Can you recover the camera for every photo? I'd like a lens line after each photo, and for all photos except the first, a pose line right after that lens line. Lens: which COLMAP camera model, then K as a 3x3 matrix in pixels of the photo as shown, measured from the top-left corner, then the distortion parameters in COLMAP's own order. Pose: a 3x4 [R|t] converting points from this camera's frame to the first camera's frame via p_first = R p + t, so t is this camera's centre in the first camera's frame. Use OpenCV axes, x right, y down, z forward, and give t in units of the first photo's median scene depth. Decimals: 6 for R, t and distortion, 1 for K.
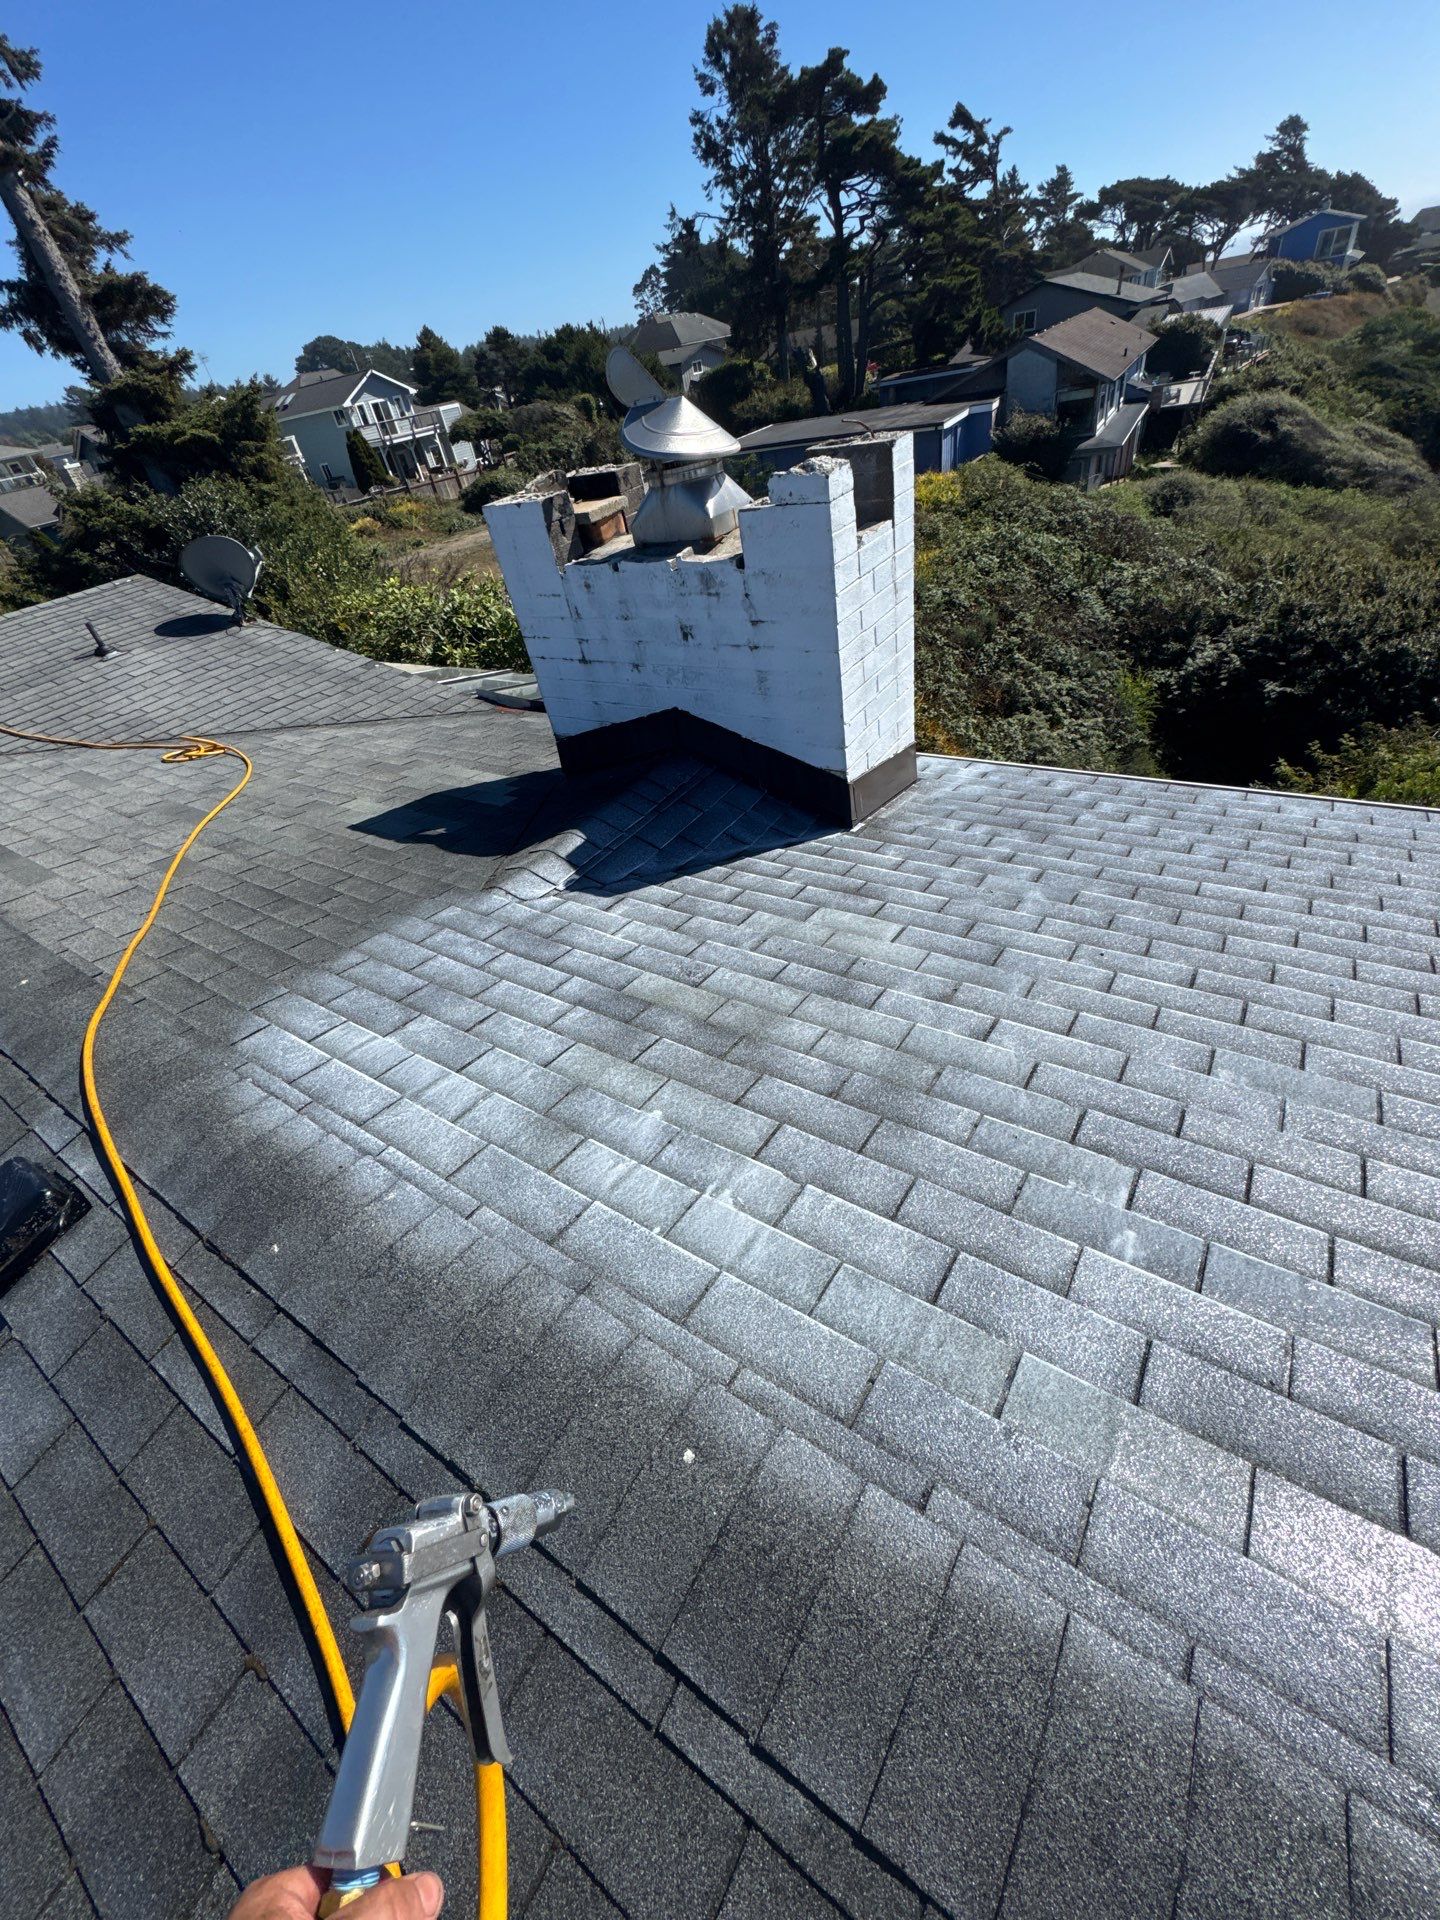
lens RADIAL K [[760.5, 0, 713.8], [0, 760.5, 955.4], [0, 0, 1]] dist [-0.005295, 0.001221]
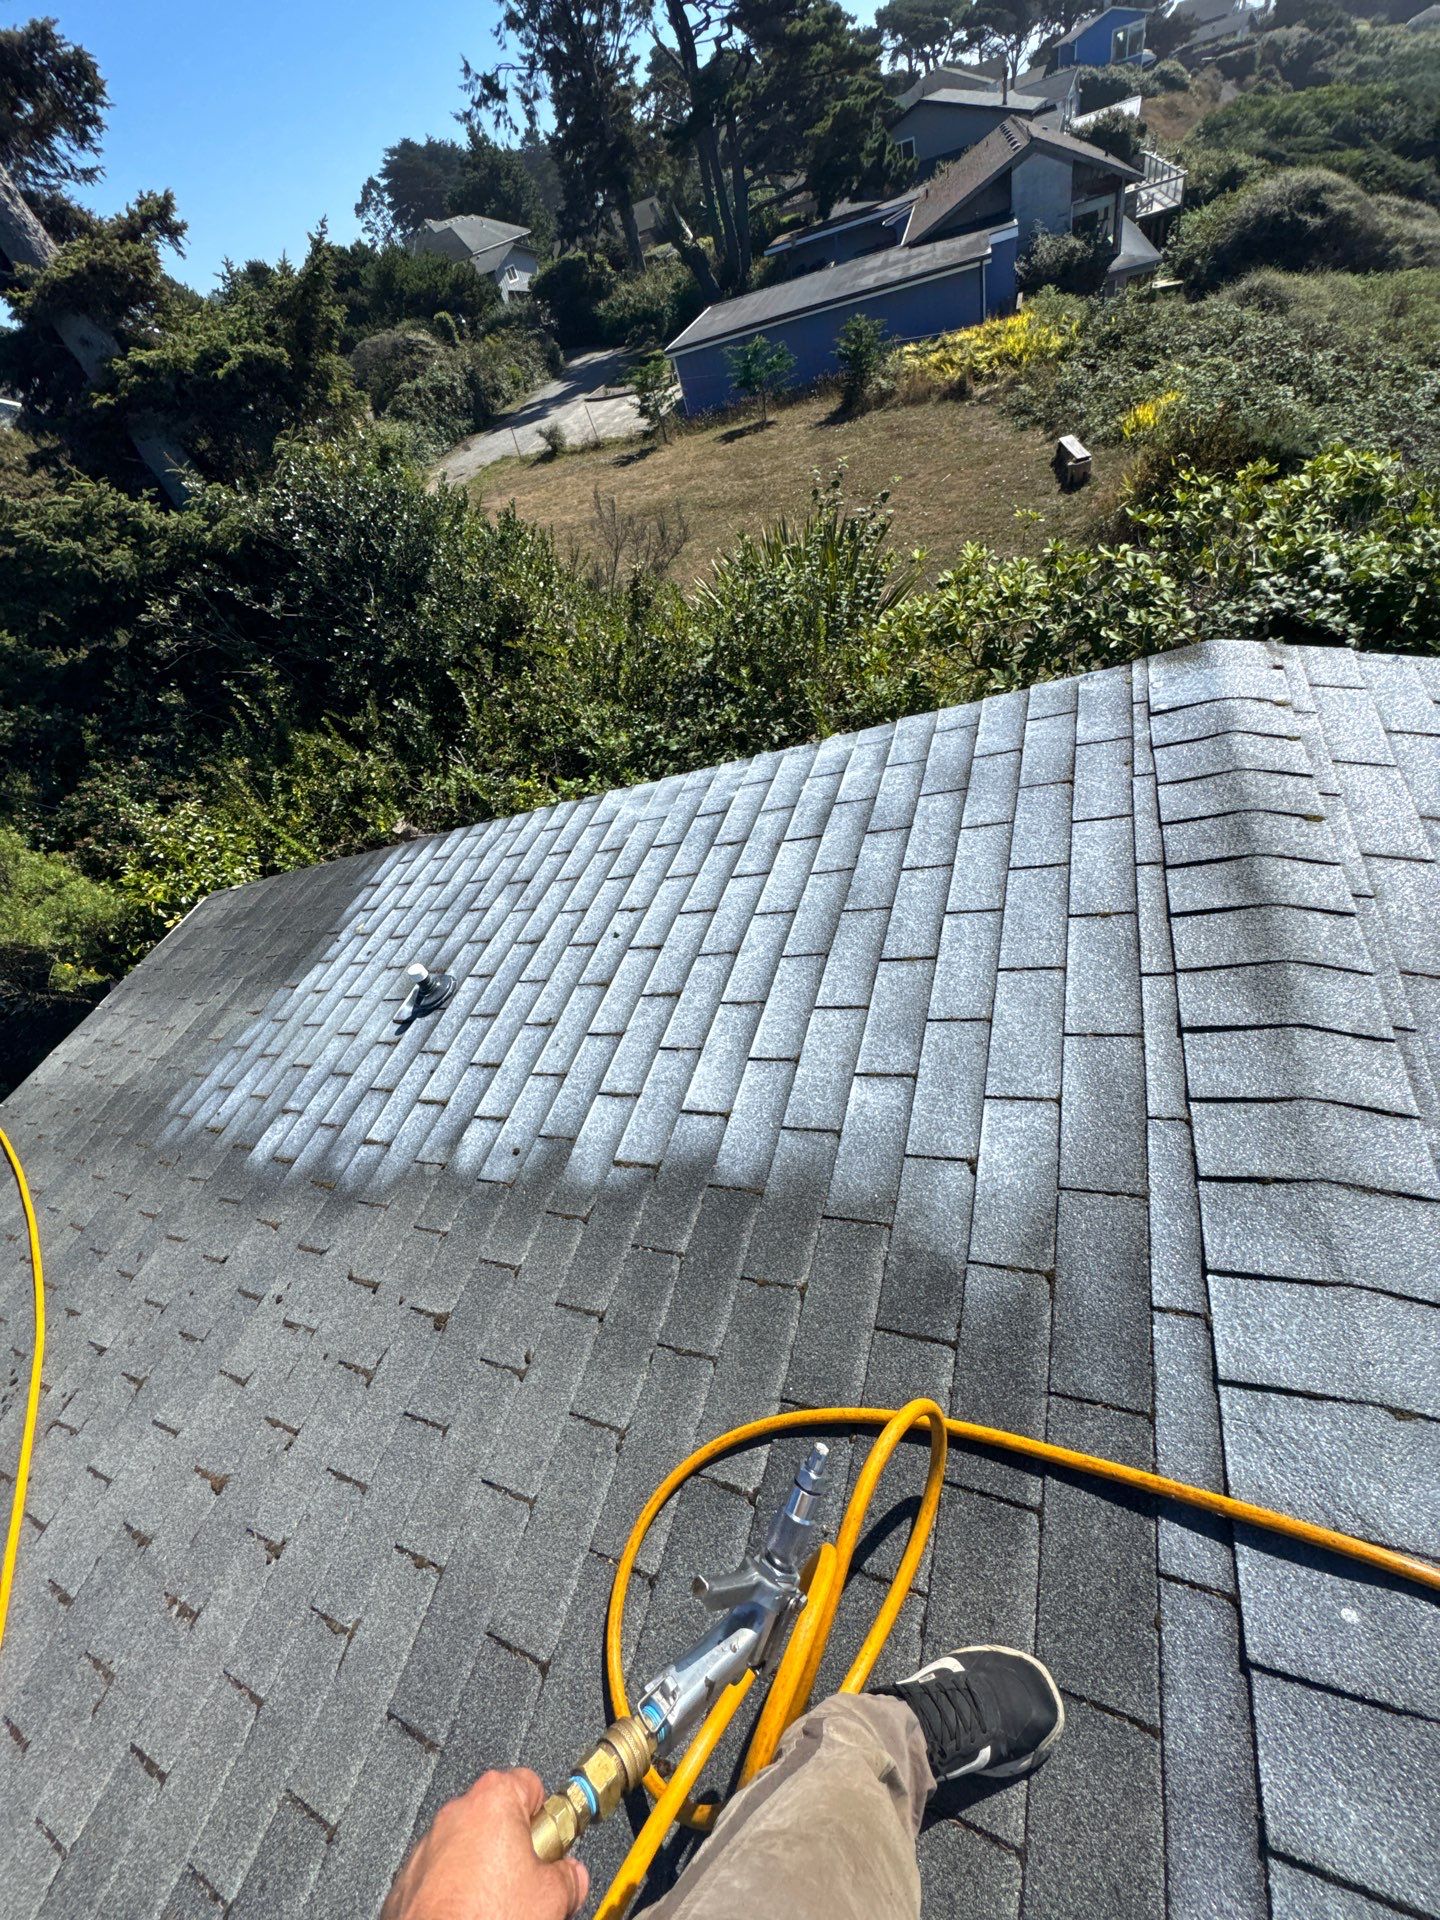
lens RADIAL K [[760.5, 0, 726.1], [0, 760.5, 955.6], [0, 0, 1]] dist [-0.005295, 0.001221]
pose [[0.957639, -0.259420, 0.125015, -0.160616], [0.249632, 0.964267, 0.088731, -0.076375], [-0.143566, -0.053765, 0.988179, 0.125246]]
